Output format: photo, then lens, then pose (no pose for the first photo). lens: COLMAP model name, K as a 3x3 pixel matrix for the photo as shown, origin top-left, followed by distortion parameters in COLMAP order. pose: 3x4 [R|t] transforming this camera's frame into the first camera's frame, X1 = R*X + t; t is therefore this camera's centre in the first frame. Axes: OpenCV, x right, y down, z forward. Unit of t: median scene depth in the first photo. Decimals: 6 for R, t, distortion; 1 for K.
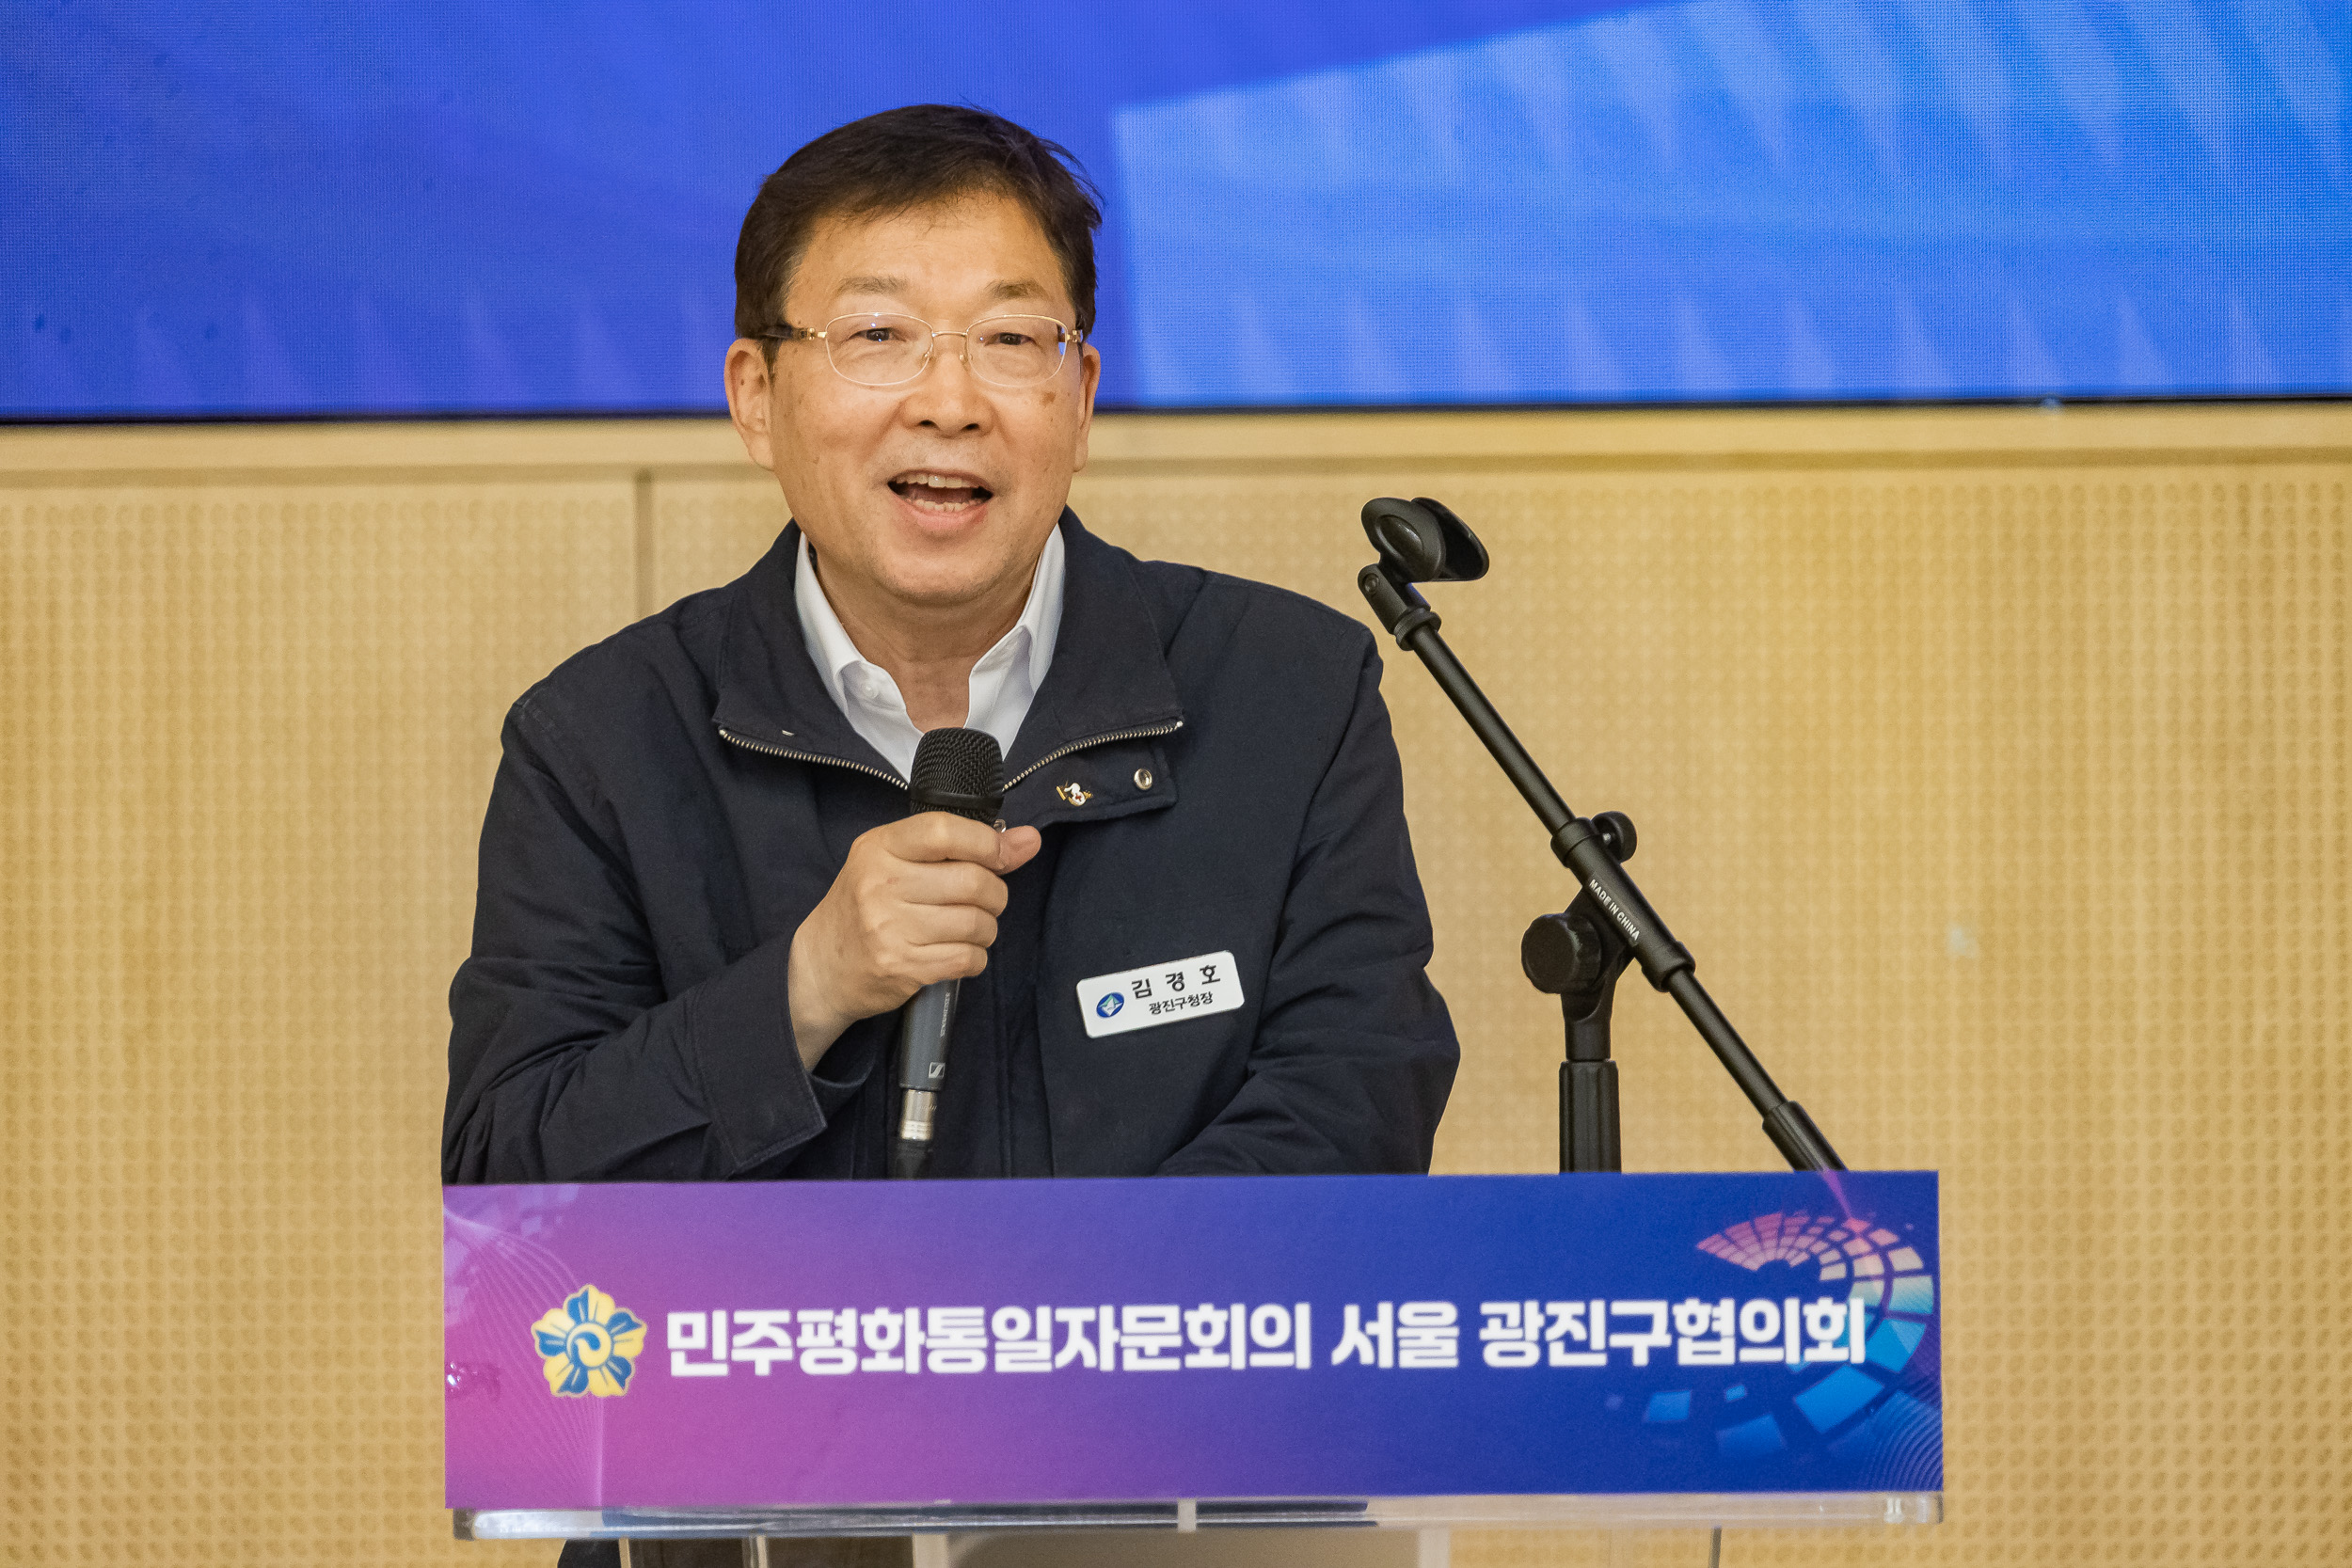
lens RADIAL K [[10448.8, 0, 1166.4], [0, 10448.8, 782.1], [0, 0, 1]] dist [0.382106, 0.000000]
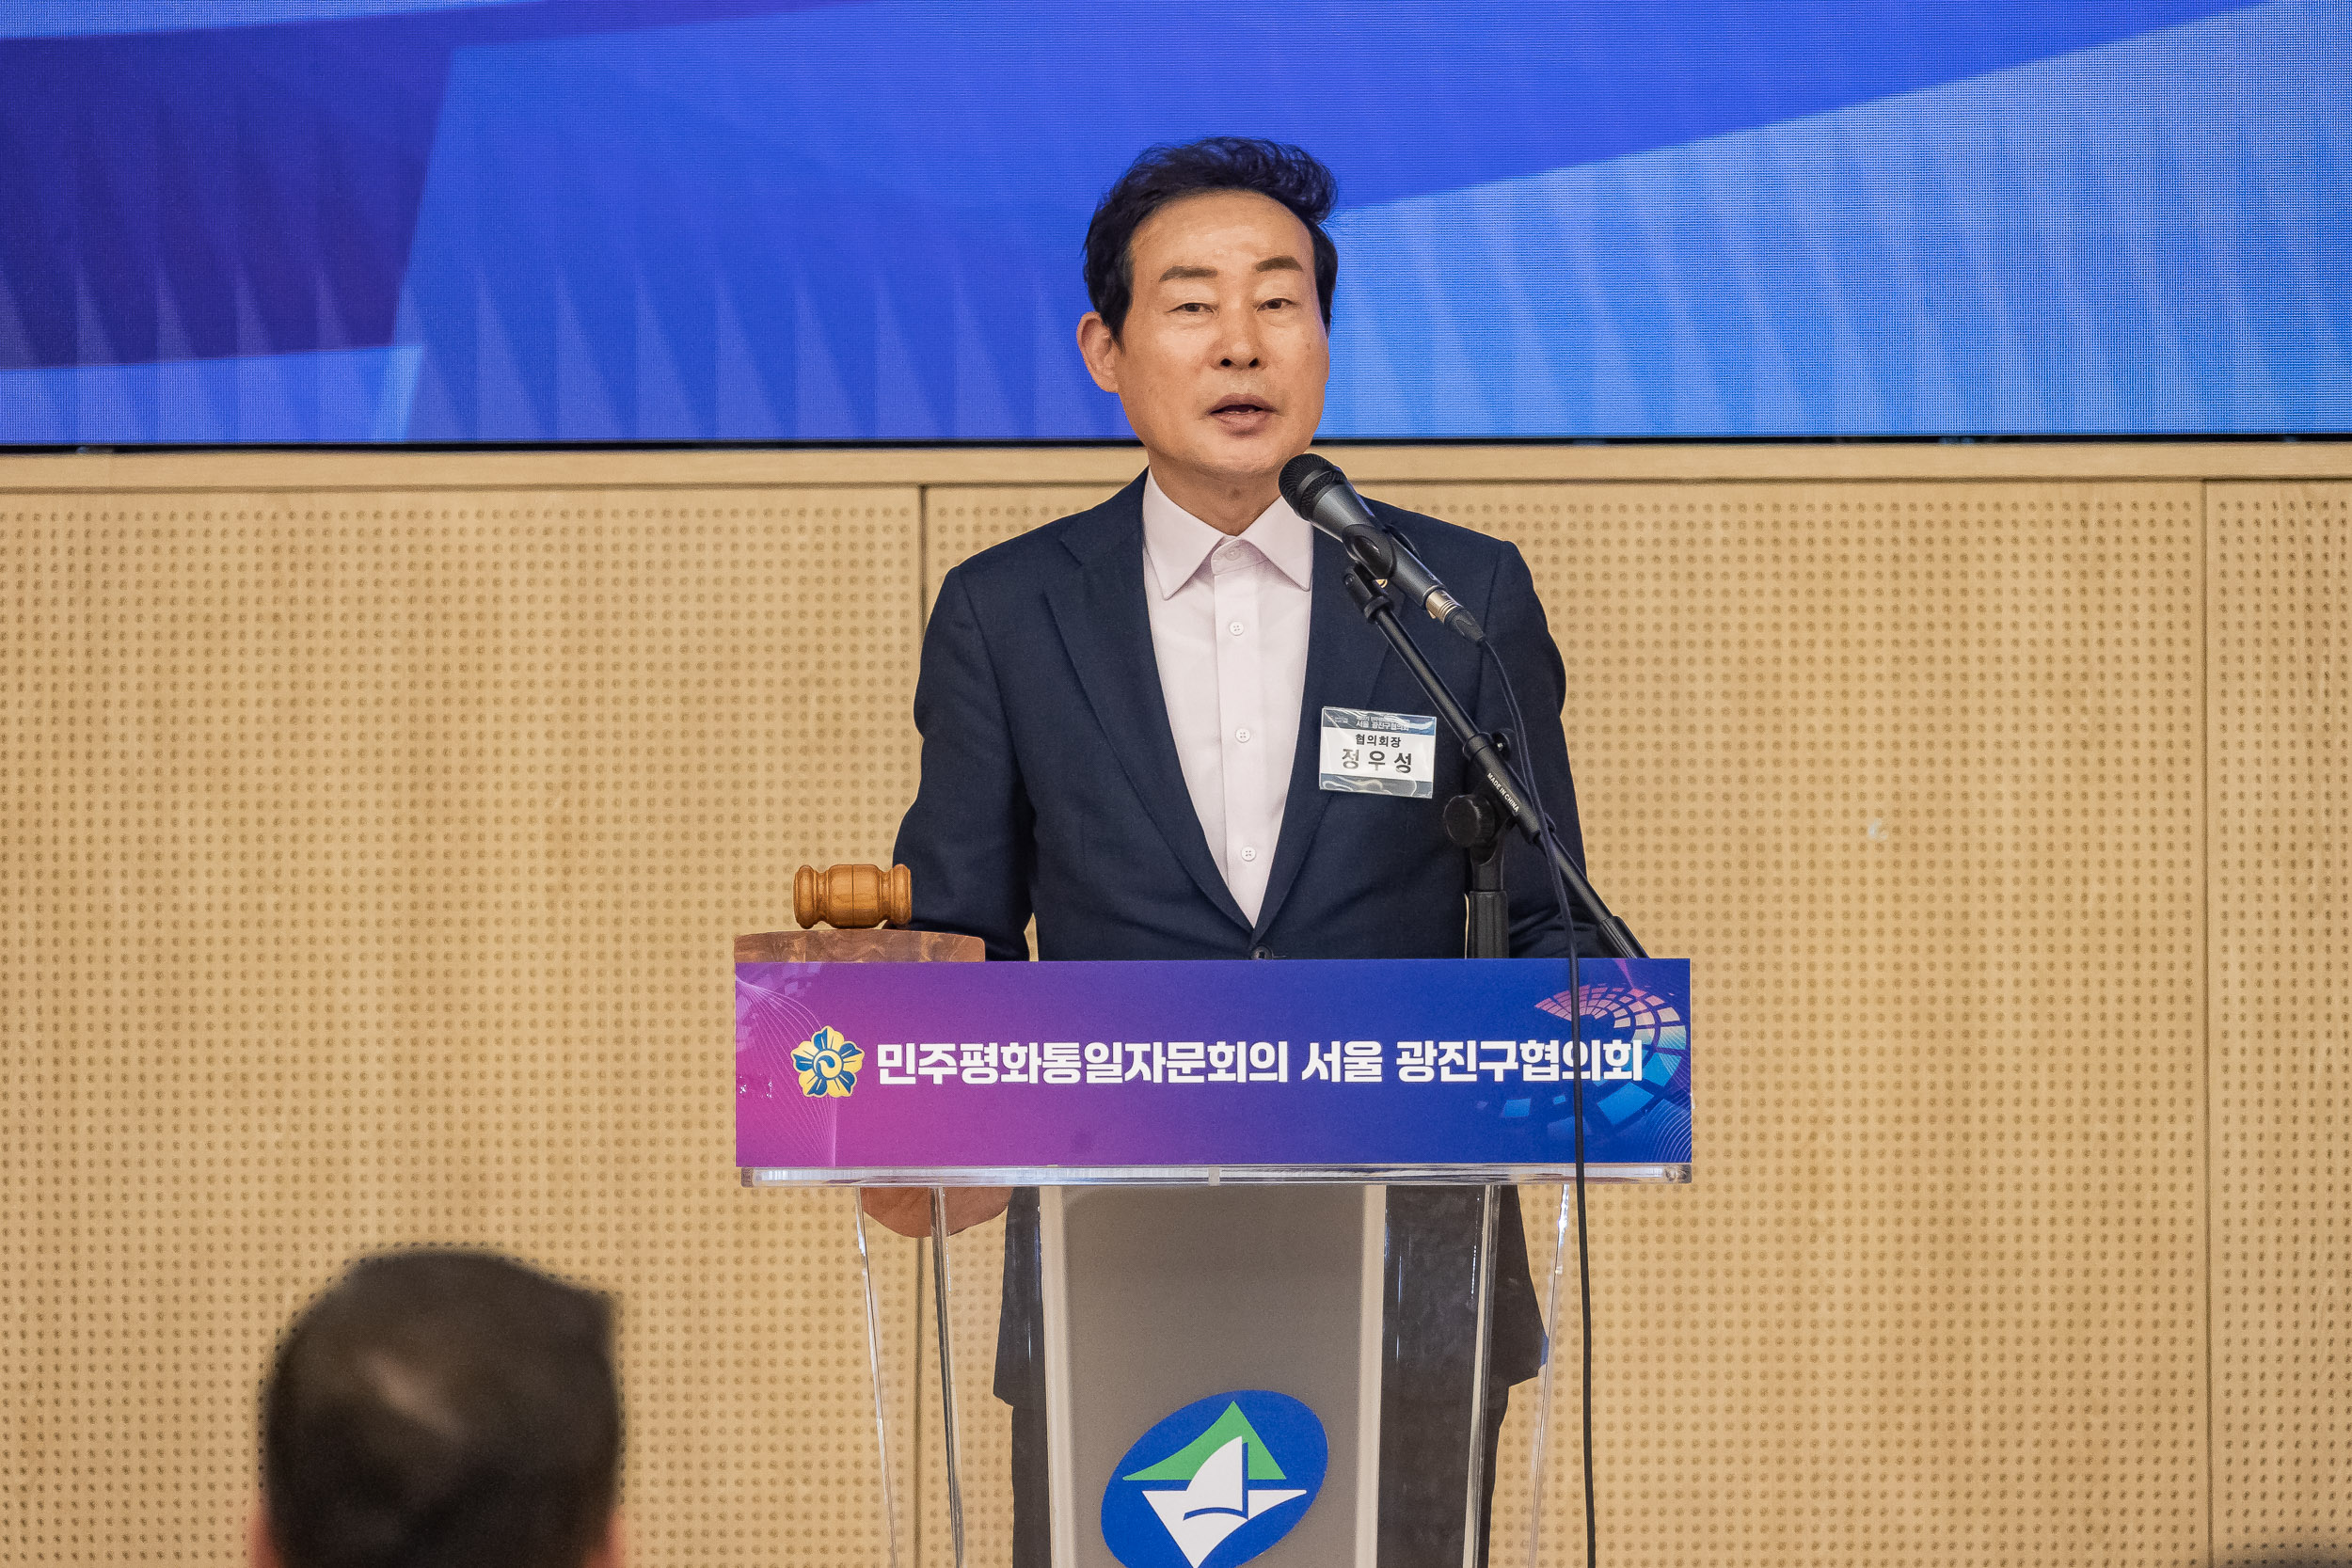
lens RADIAL K [[8669.3, 0, 1186.0], [0, 8669.3, 785.8], [0, 0, 1]] dist [0.009243, 0.000000]
pose [[0.999626, 0.005302, -0.026819, 0.033078], [-0.005082, 0.999953, 0.008278, 0.000987], [0.026861, -0.008138, 0.999606, -0.296117]]
